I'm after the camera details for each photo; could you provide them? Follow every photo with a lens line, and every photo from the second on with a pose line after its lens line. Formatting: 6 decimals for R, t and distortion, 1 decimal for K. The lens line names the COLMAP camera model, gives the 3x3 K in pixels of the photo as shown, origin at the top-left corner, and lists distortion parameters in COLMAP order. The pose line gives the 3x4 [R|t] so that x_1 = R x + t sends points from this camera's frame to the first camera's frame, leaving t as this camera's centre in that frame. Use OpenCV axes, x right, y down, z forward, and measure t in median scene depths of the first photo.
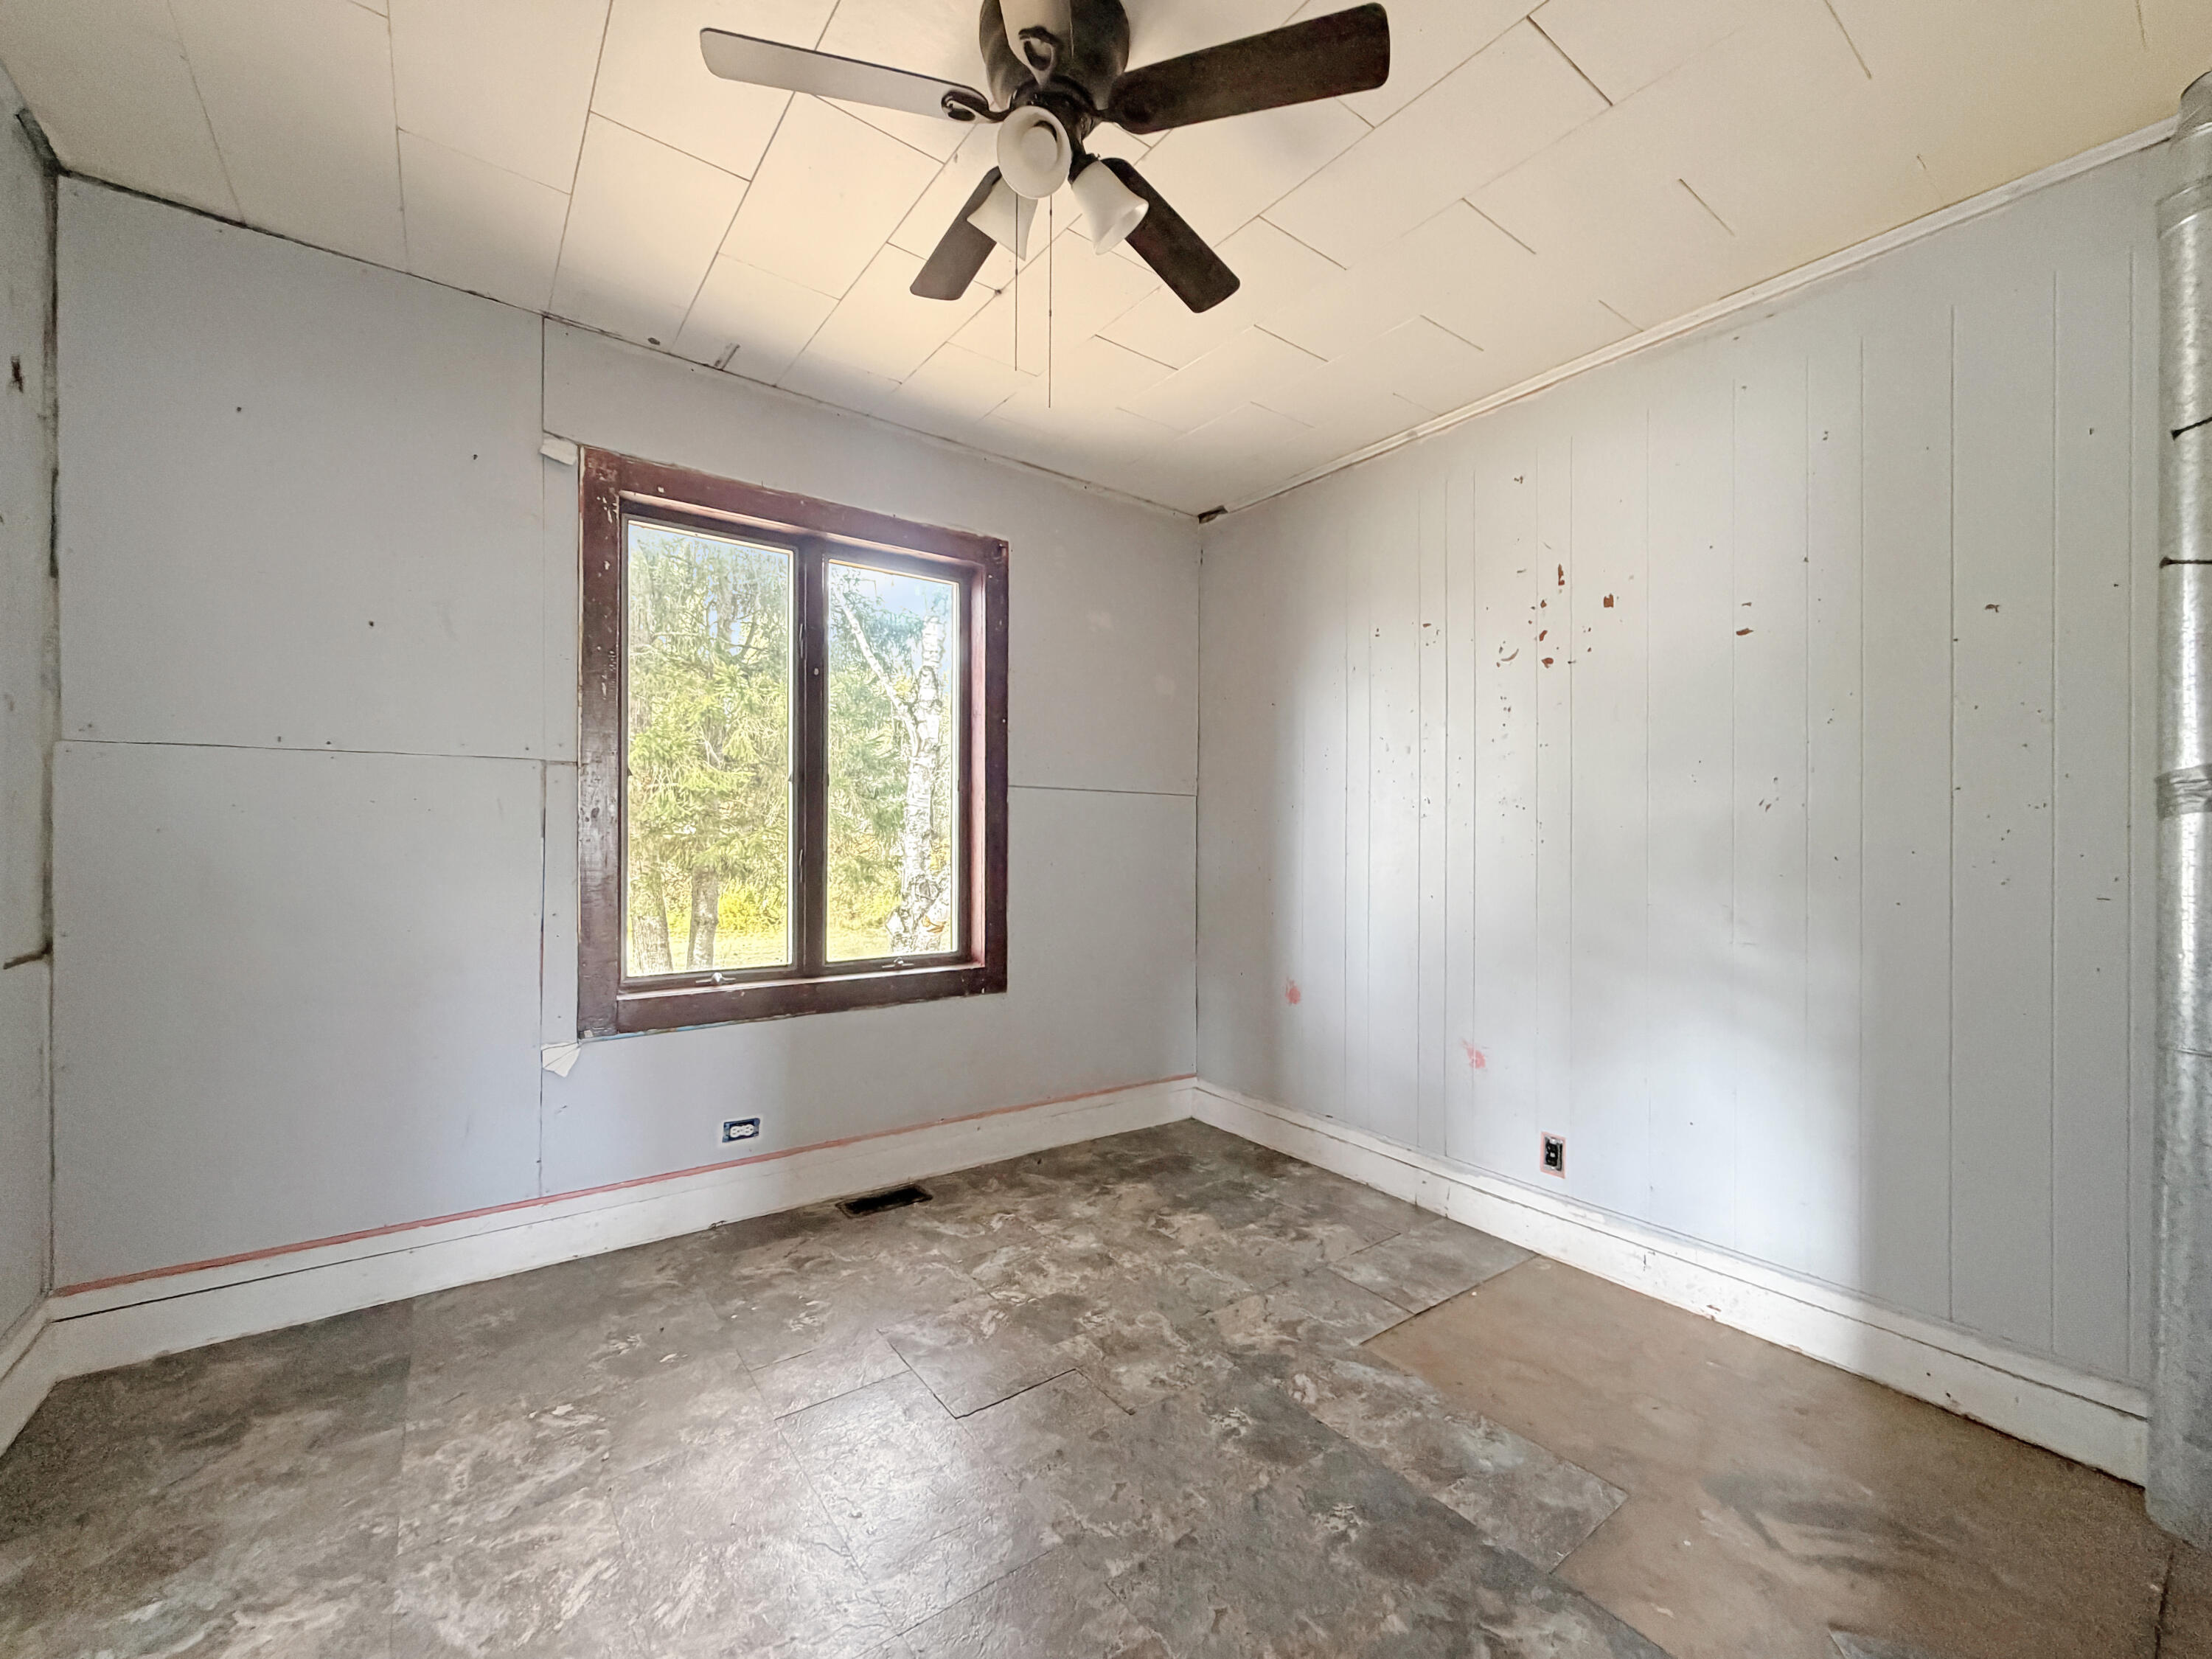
lens RADIAL K [[883.6, 0, 1099.0], [0, 883.6, 822.8], [0, 0, 1]] dist [-0.003469, 0.000131]
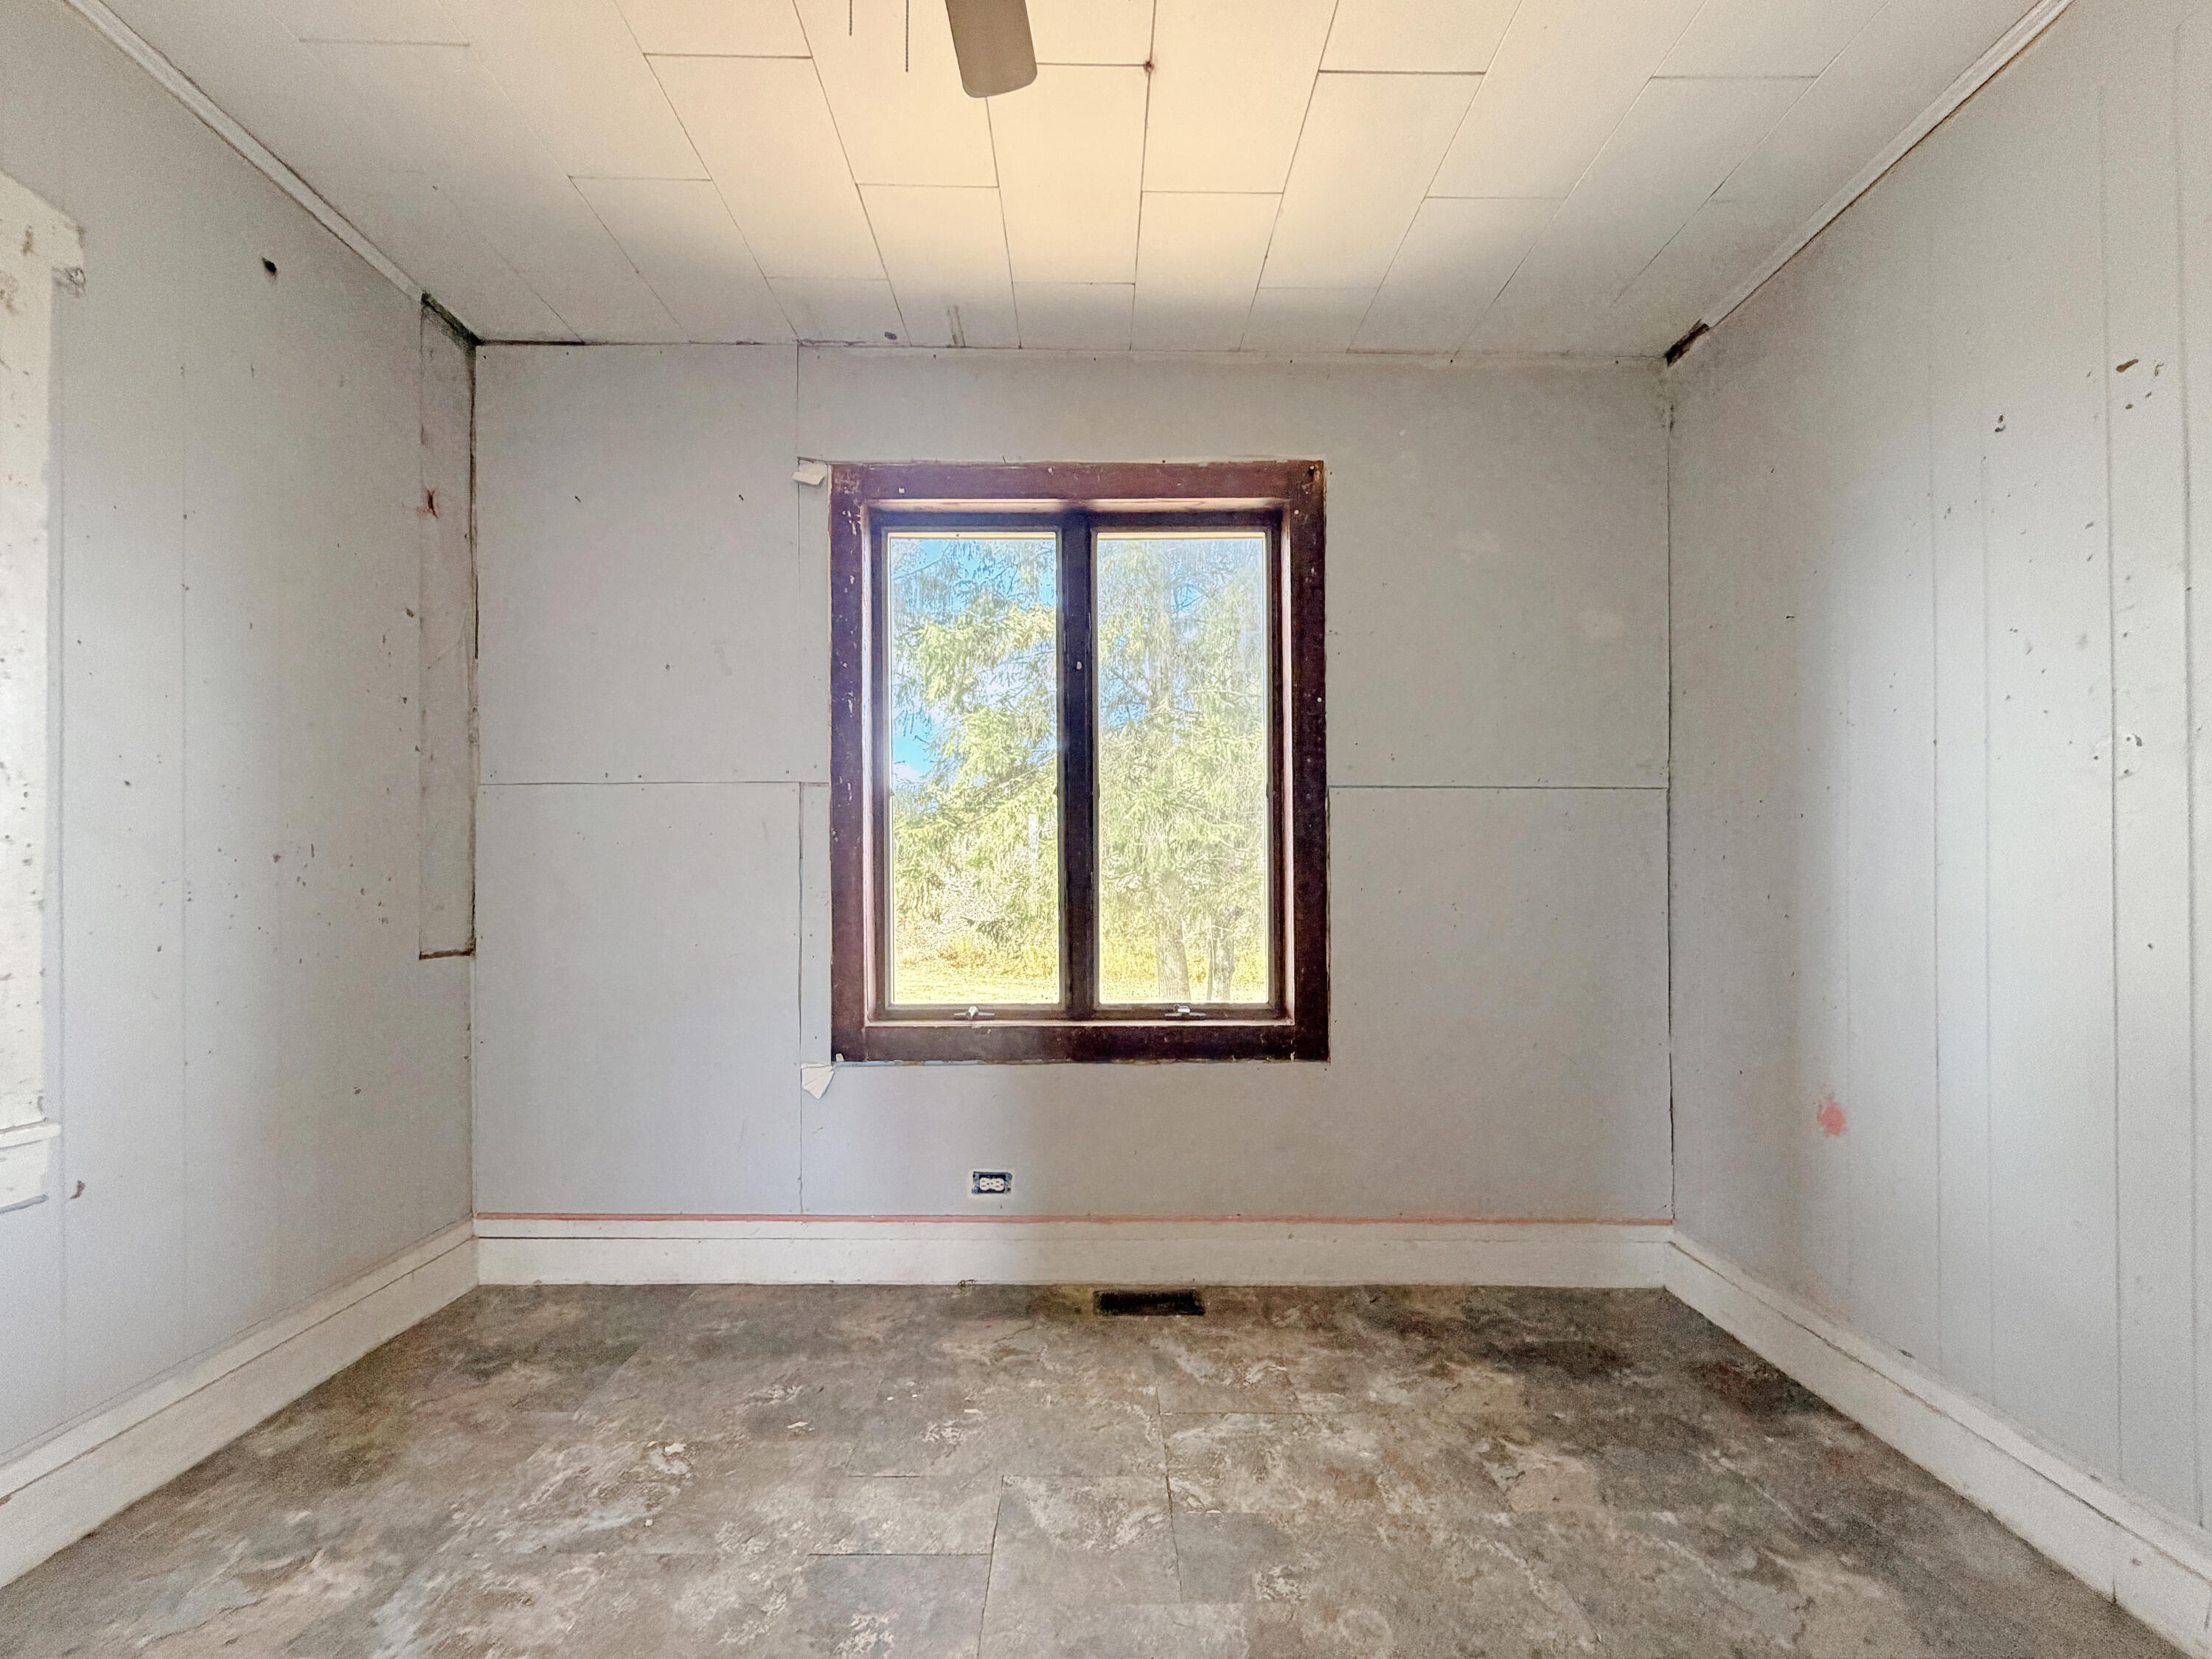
lens RADIAL K [[896.6, 0, 1108.2], [0, 896.6, 880.9], [0, 0, 1]] dist [-0.002091, -0.000146]
pose [[0.811646, -0.015227, -0.583951, 0.223412], [0.016999, 0.999853, -0.002445, 0.044247], [0.583903, -0.007942, 0.811785, 0.326058]]
